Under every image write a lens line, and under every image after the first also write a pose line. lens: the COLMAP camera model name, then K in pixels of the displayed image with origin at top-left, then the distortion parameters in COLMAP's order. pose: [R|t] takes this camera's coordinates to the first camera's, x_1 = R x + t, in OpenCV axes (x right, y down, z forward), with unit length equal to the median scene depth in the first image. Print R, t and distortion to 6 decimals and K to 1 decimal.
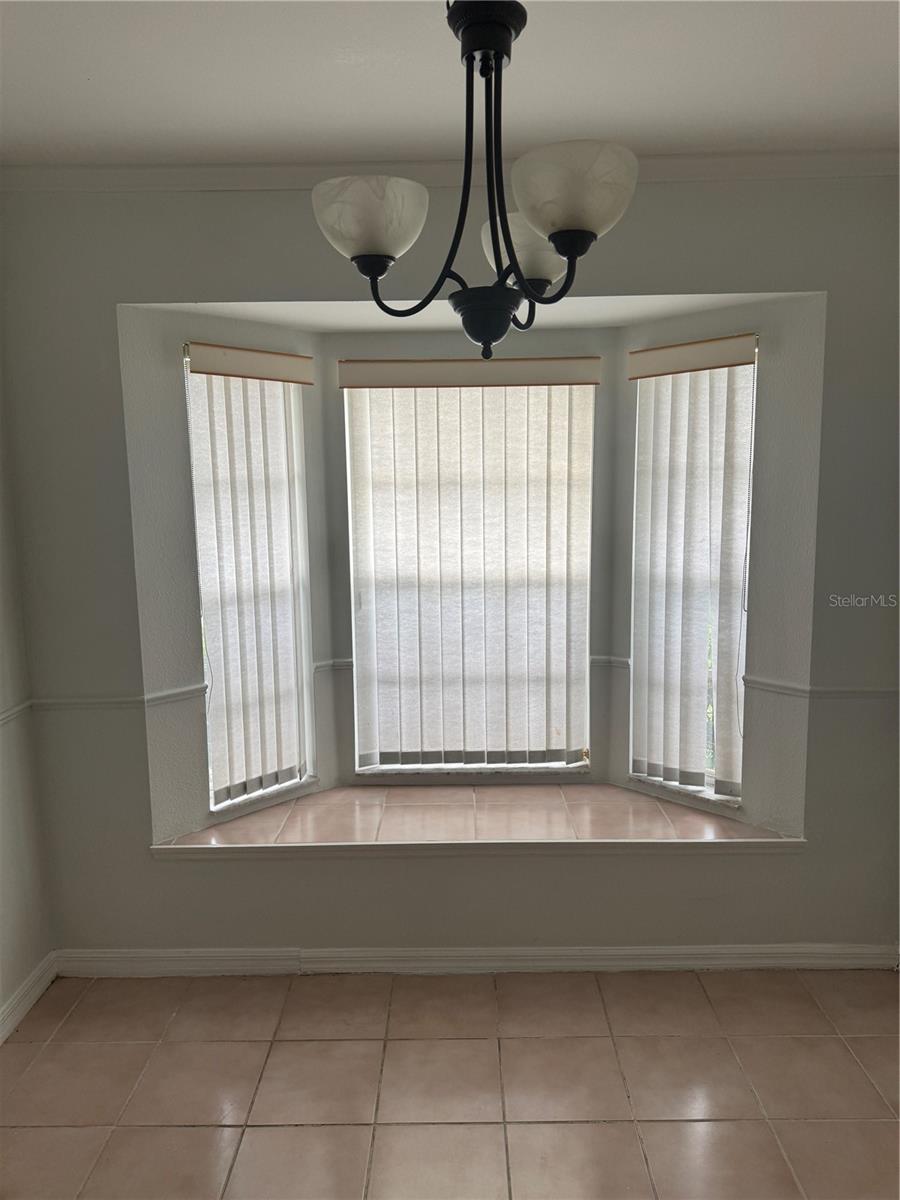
lens RADIAL K [[854.2, 0, 449.4], [0, 854.2, 594.6], [0, 0, 1]] dist [0.066226, -0.073652]
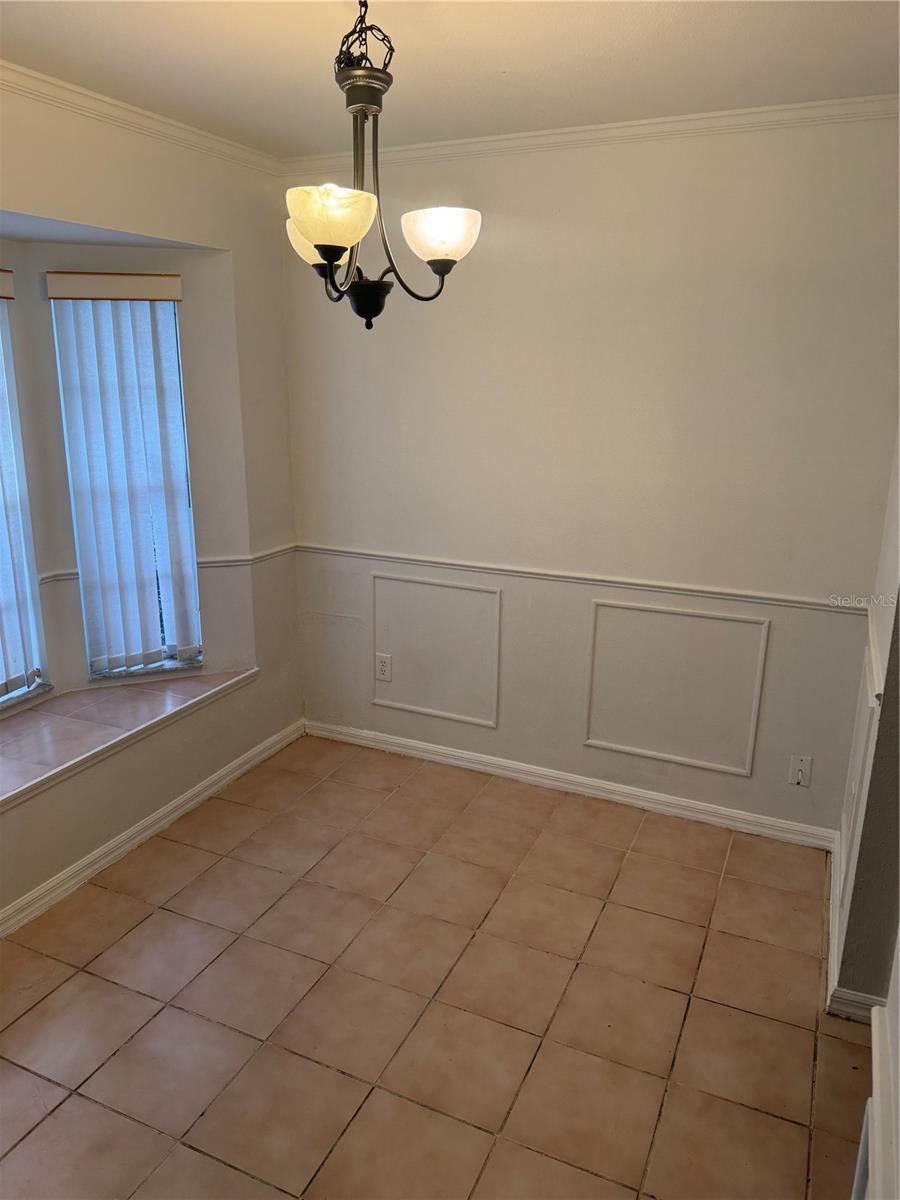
lens RADIAL K [[854.2, 0, 449.4], [0, 854.2, 594.6], [0, 0, 1]] dist [0.066226, -0.073652]
pose [[0.414608, -0.224098, 0.881976, -0.590376], [0.114383, 0.974350, 0.193798, -0.052838], [-0.902783, 0.020533, 0.429606, 0.138268]]
